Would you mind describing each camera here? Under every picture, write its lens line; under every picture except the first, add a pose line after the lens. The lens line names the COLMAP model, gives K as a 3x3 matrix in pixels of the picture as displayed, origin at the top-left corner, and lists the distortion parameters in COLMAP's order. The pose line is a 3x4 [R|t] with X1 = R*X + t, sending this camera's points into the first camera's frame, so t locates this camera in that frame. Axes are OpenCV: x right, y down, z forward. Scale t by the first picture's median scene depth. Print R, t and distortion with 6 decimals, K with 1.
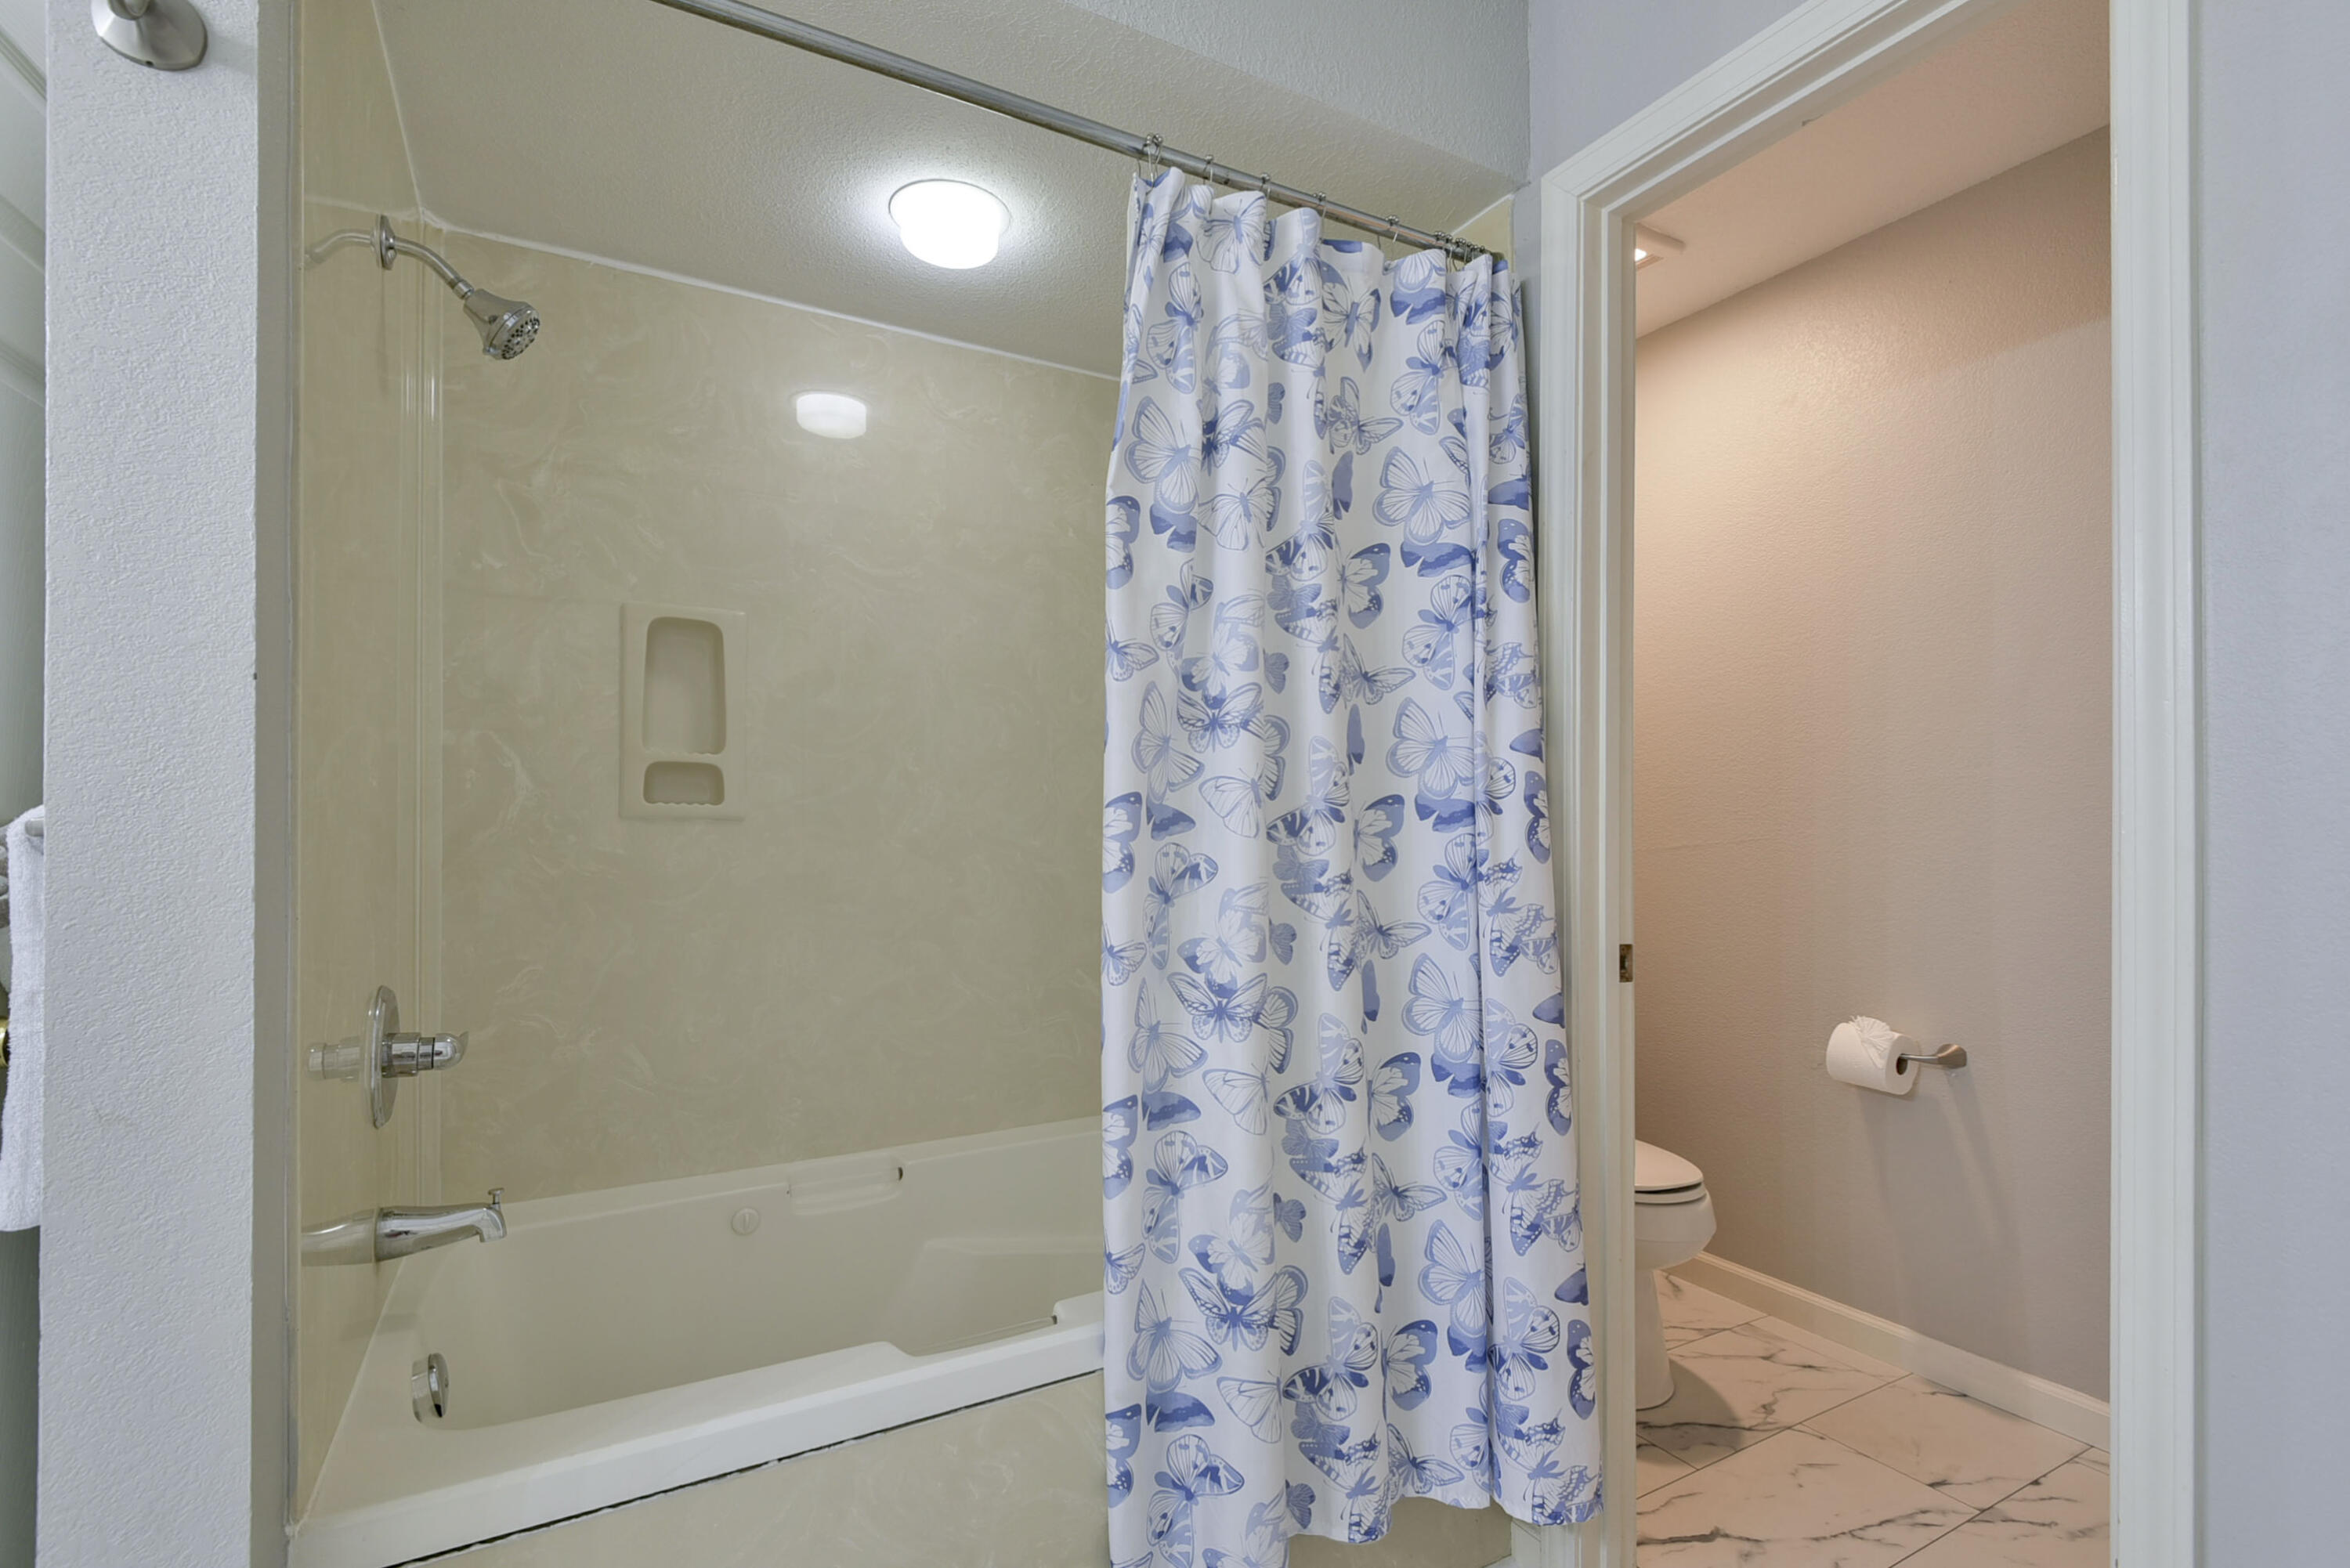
lens RADIAL K [[1092.7, 0, 1161.3], [0, 1092.7, 819.1], [0, 0, 1]] dist [-0.001139, -0.000157]
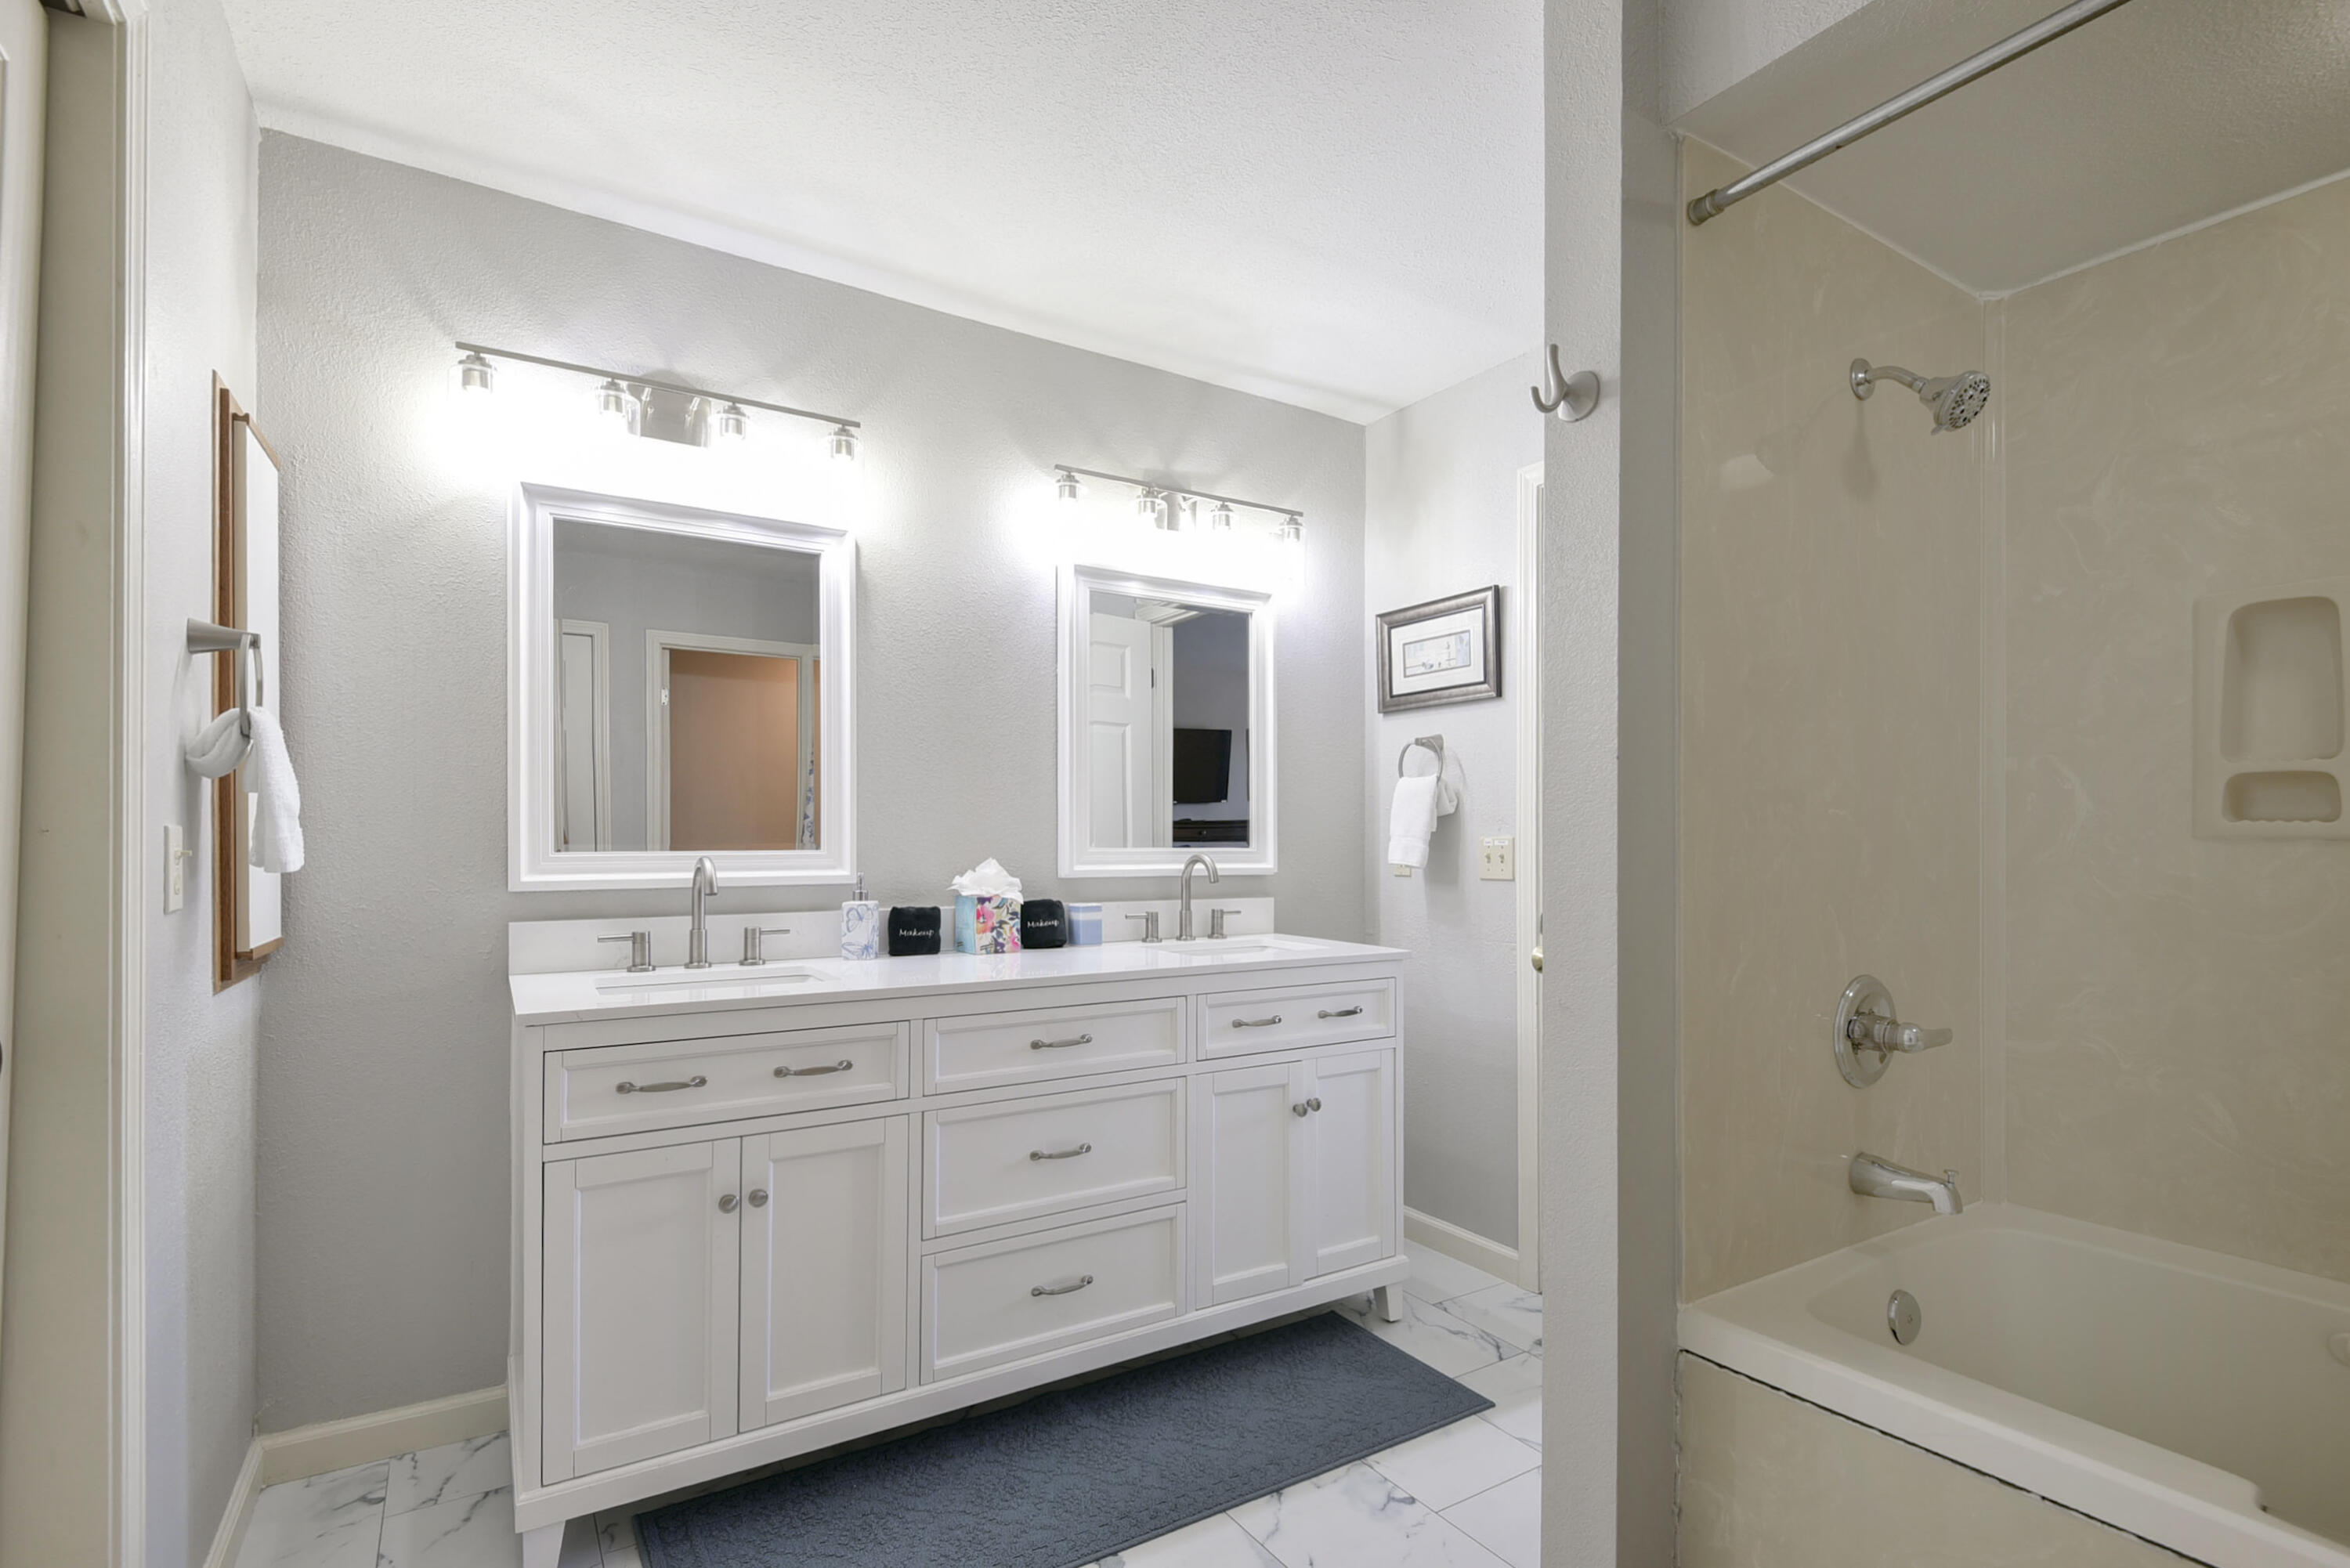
lens RADIAL K [[1092.7, 0, 1161.3], [0, 1092.7, 819.1], [0, 0, 1]] dist [-0.001139, -0.000157]
pose [[0.055584, -0.016928, -0.998311, 0.371741], [0.004747, 0.999849, -0.016690, -0.006187], [0.998443, -0.003811, 0.055656, 0.099041]]
